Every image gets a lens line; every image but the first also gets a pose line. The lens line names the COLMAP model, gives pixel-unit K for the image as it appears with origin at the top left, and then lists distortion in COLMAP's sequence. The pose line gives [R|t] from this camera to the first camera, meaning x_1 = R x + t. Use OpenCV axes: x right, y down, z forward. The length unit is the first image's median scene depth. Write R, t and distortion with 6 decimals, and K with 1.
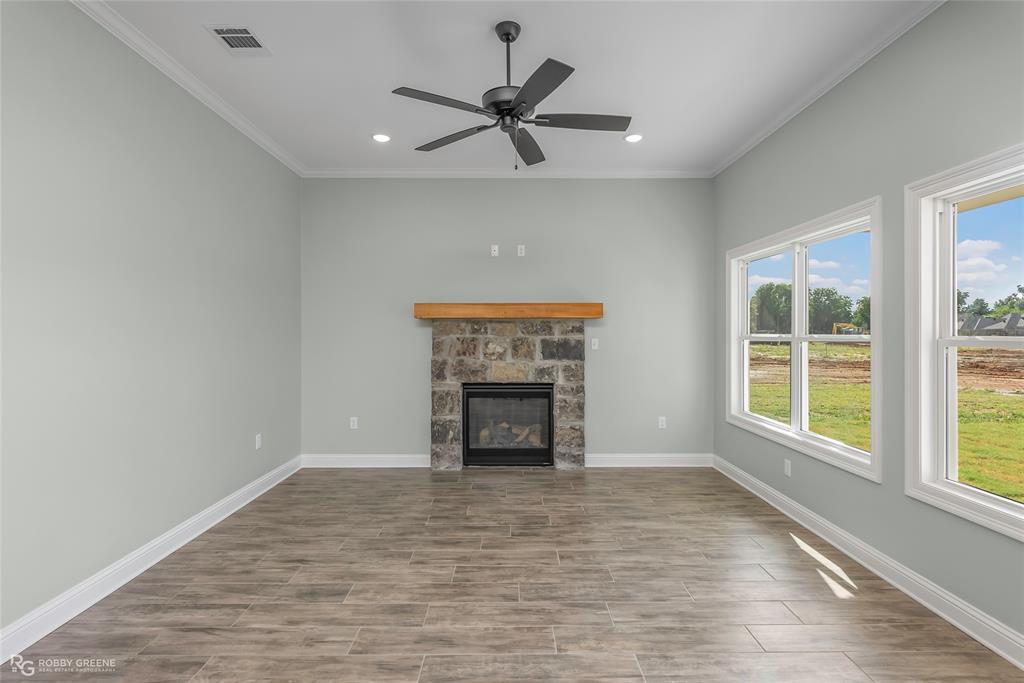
lens RADIAL K [[493.0, 0, 511.1], [0, 493.0, 334.1], [0, 0, 1]] dist [-0.005880, 0.000383]
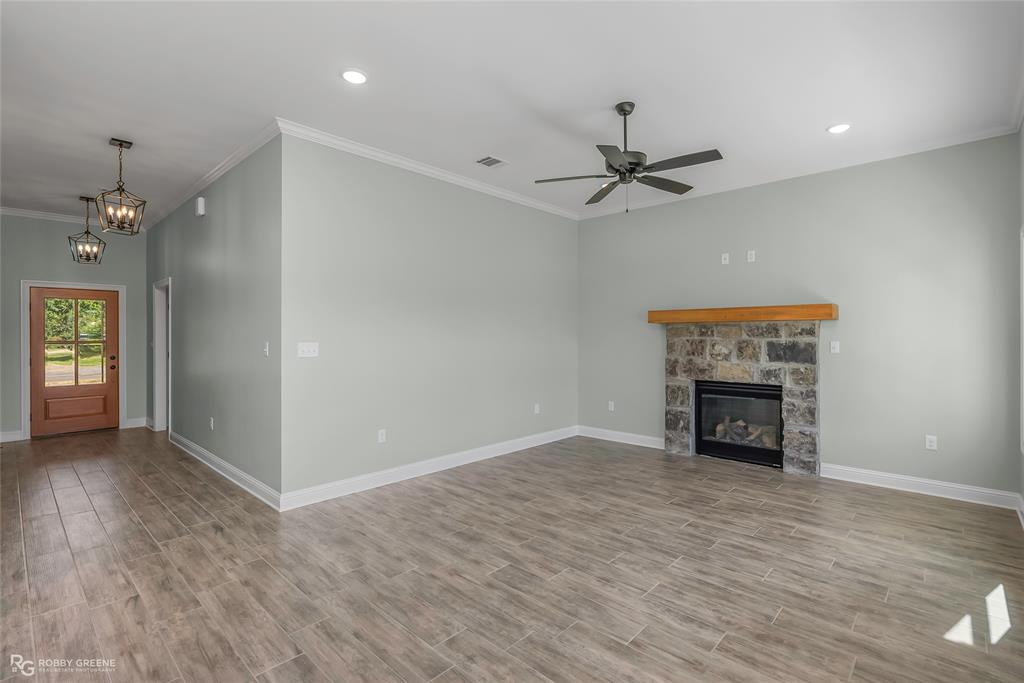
lens RADIAL K [[478.0, 0, 513.3], [0, 478.0, 336.5], [0, 0, 1]] dist [-0.003850, 0.000877]
pose [[0.725150, 0.000527, -0.688591, 0.360273], [-0.000393, 1.000000, 0.000351, -0.000248], [0.688591, 0.000016, 0.725150, -0.077581]]
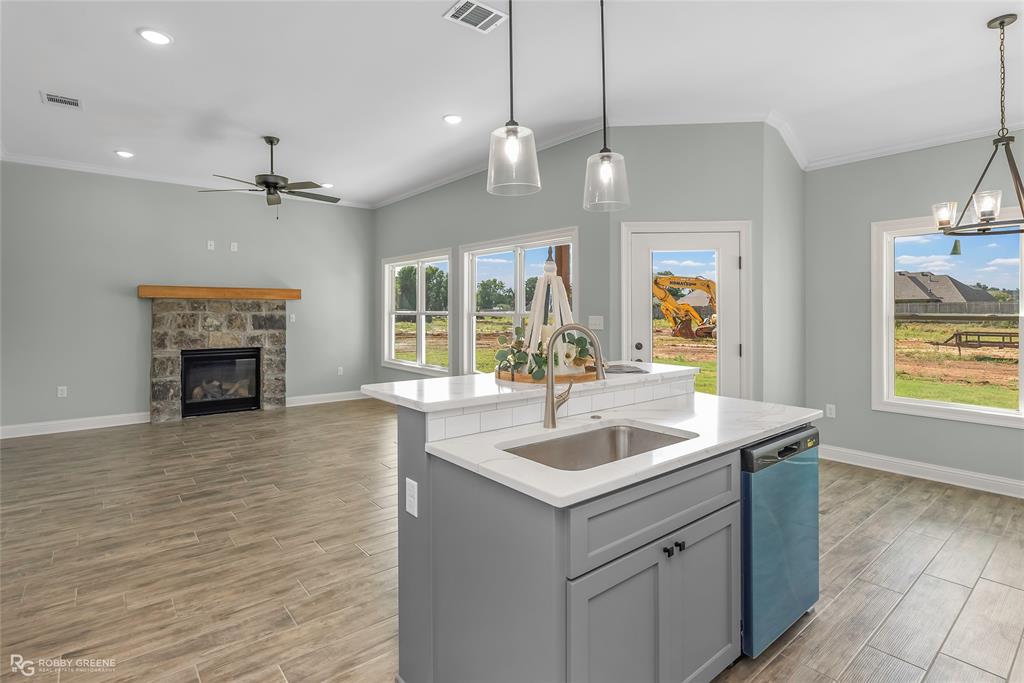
lens RADIAL K [[509.4, 0, 512.8], [0, 509.4, 306.1], [0, 0, 1]] dist [-0.002881, 0.000152]
pose [[0.777721, 0.007713, 0.628562, -0.258865], [-0.000462, 0.999931, -0.011698, 0.002734], [-0.628609, 0.008807, 0.777672, -0.527319]]
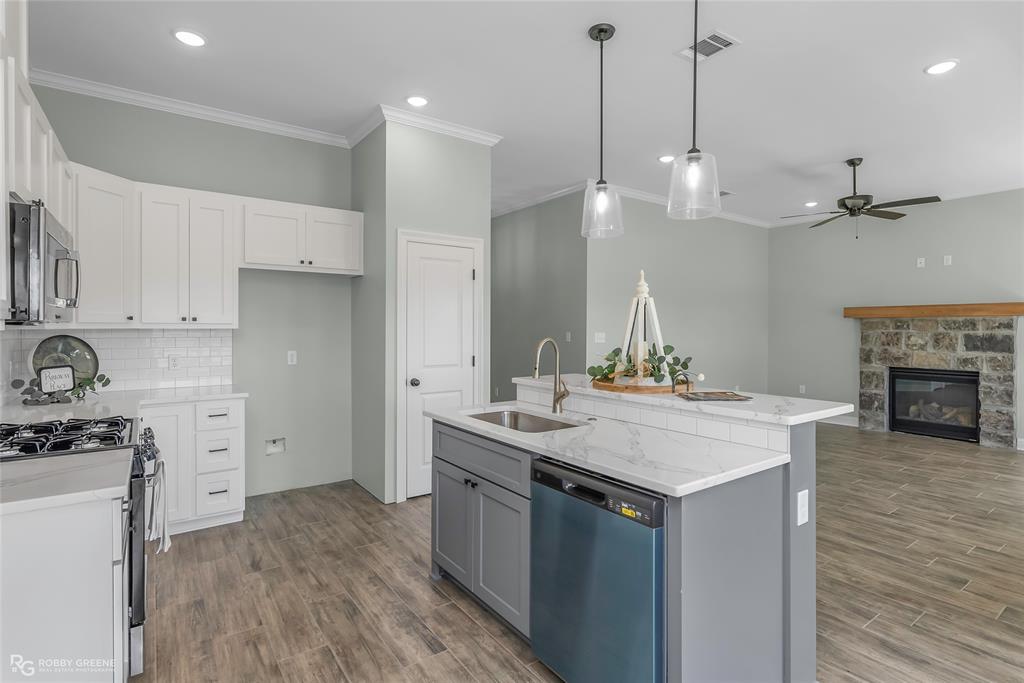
lens RADIAL K [[505.0, 0, 516.8], [0, 505.0, 330.7], [0, 0, 1]] dist [-0.000946, 0.000239]
pose [[0.577714, 0.005611, -0.816220, 0.432751], [-0.003644, 0.999984, 0.004295, 0.001253], [0.816231, 0.000493, 0.577725, -0.589818]]
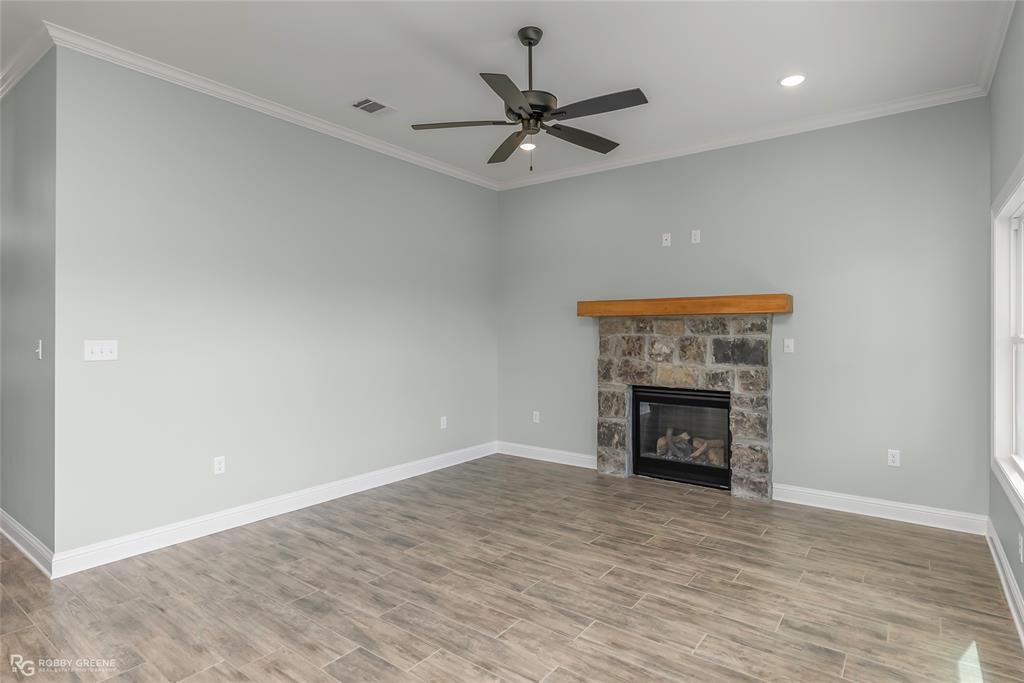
lens RADIAL K [[544.2, 0, 511.6], [0, 544.2, 332.3], [0, 0, 1]] dist [-0.004383, -0.001028]
pose [[0.795954, 0.001528, -0.605355, 0.351890], [-0.002096, 0.999998, -0.000232, 0.000020], [0.605353, 0.001454, 0.795955, 0.043209]]
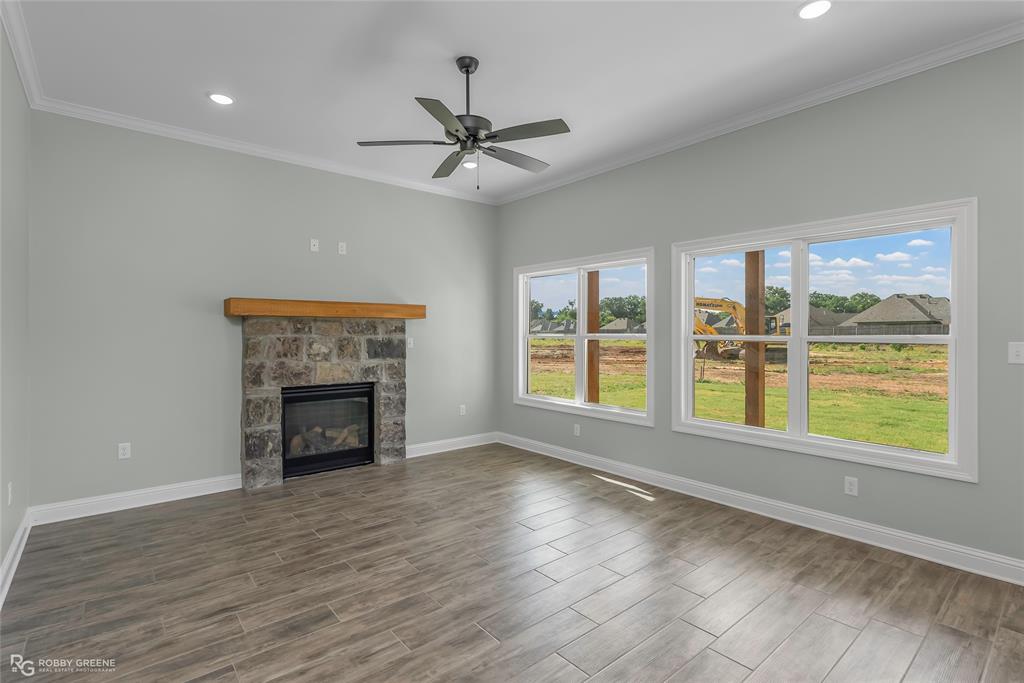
lens RADIAL K [[489.4, 0, 510.2], [0, 489.4, 332.6], [0, 0, 1]] dist [-0.002940, 0.000279]
pose [[0.771640, 0.001373, 0.636057, -0.348928], [0.000493, 0.999996, -0.002757, 0.000770], [-0.636059, 0.002441, 0.771637, 0.040973]]
